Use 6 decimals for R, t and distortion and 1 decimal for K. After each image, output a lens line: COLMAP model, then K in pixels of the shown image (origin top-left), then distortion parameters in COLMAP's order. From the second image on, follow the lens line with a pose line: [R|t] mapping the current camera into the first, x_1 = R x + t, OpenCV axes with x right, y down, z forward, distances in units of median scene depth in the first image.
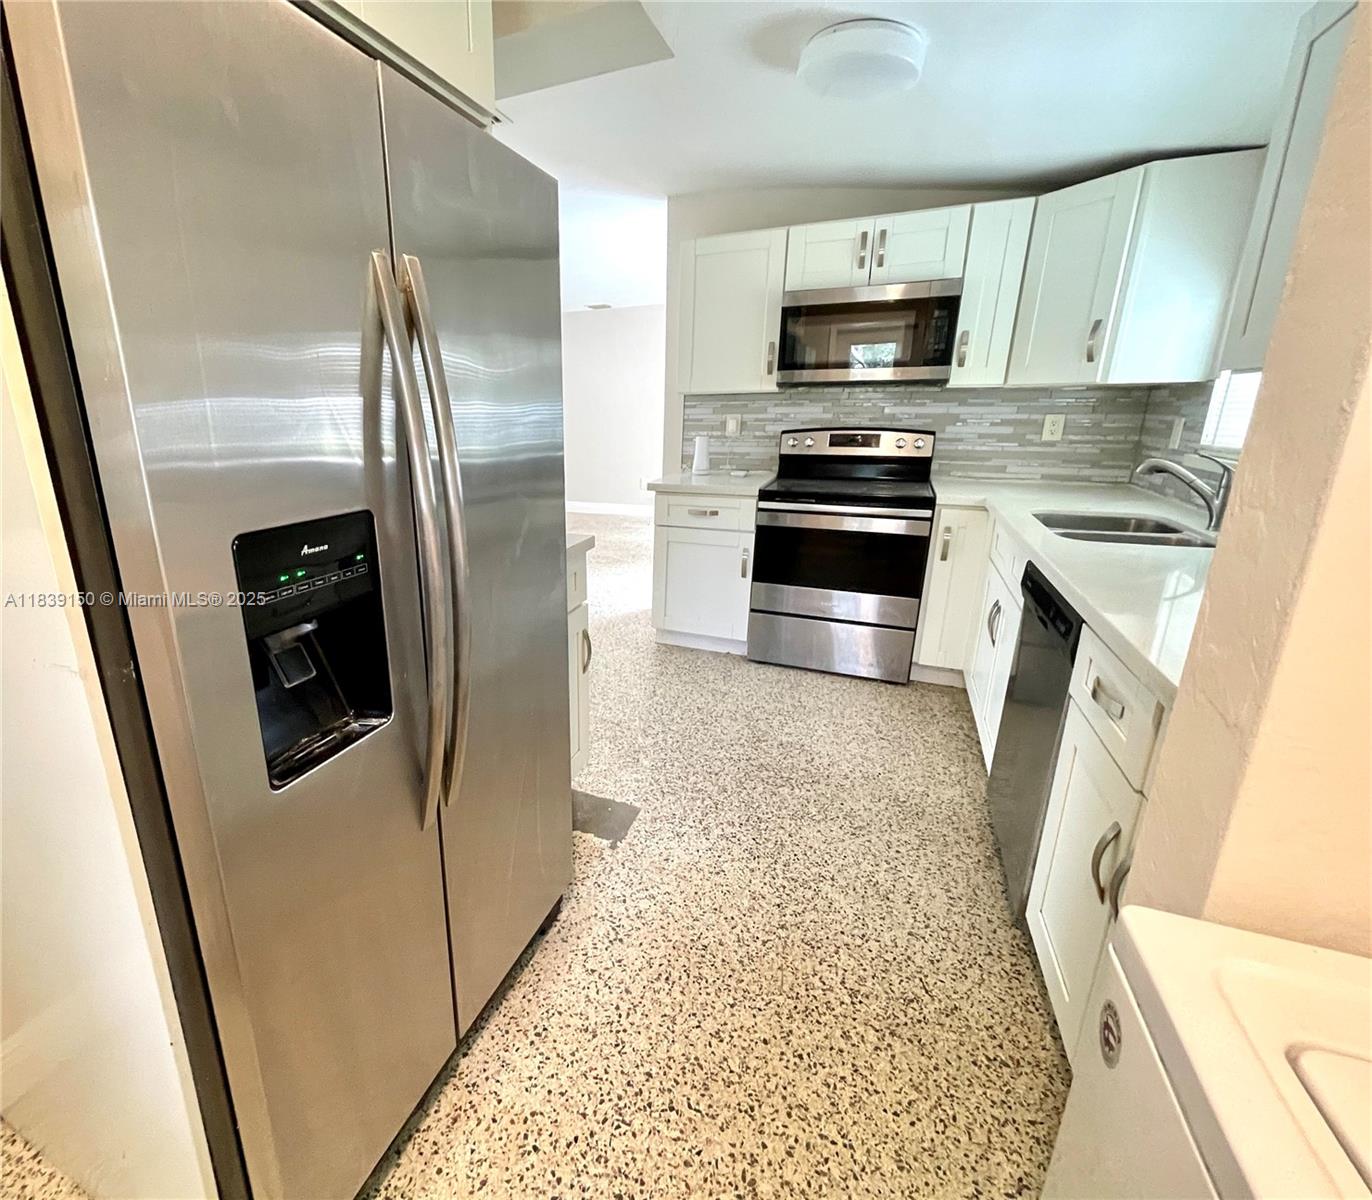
lens RADIAL K [[642.1, 0, 594.1], [0, 642.1, 590.6], [0, 0, 1]] dist [-0.001522, 0.000396]
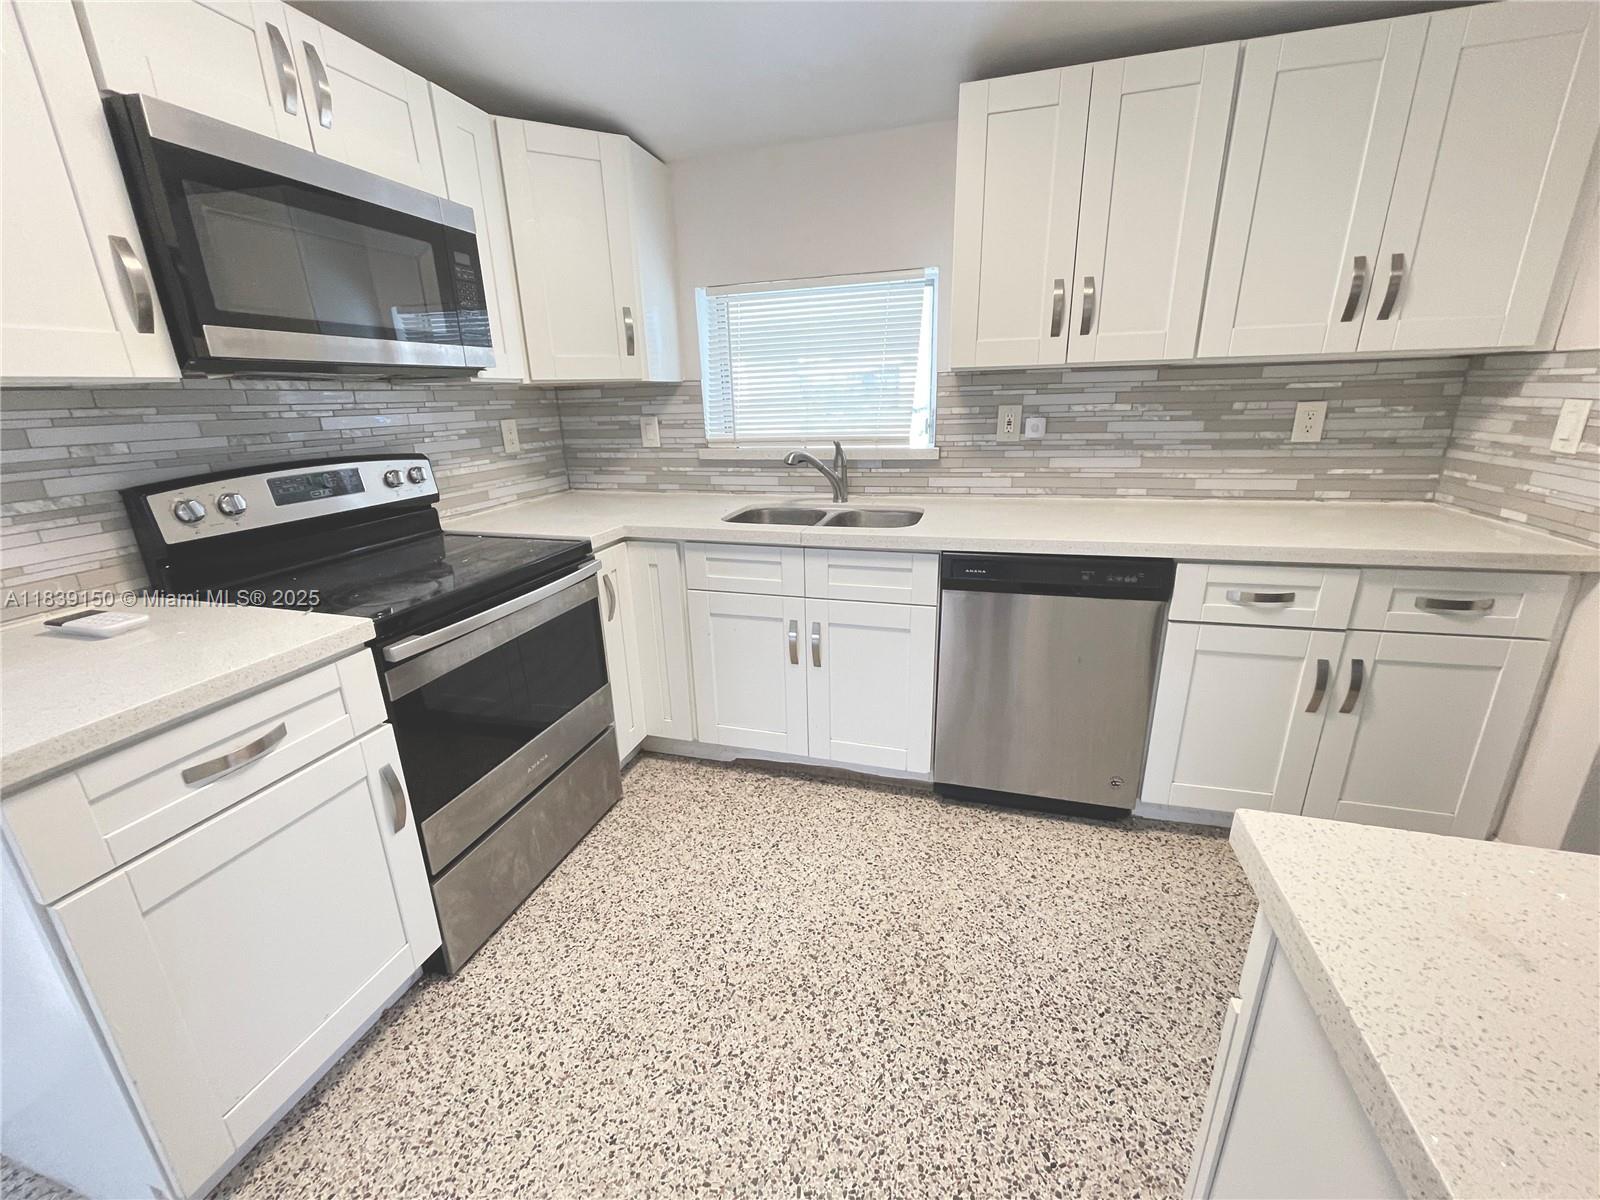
lens RADIAL K [[643.8, 0, 795.5], [0, 643.8, 598.3], [0, 0, 1]] dist [-0.001125, 0.000351]
pose [[-0.123247, -0.290646, 0.948860, -0.155632], [0.299960, 0.900514, 0.314799, -0.218277], [-0.945957, 0.323418, -0.023804, 0.746723]]
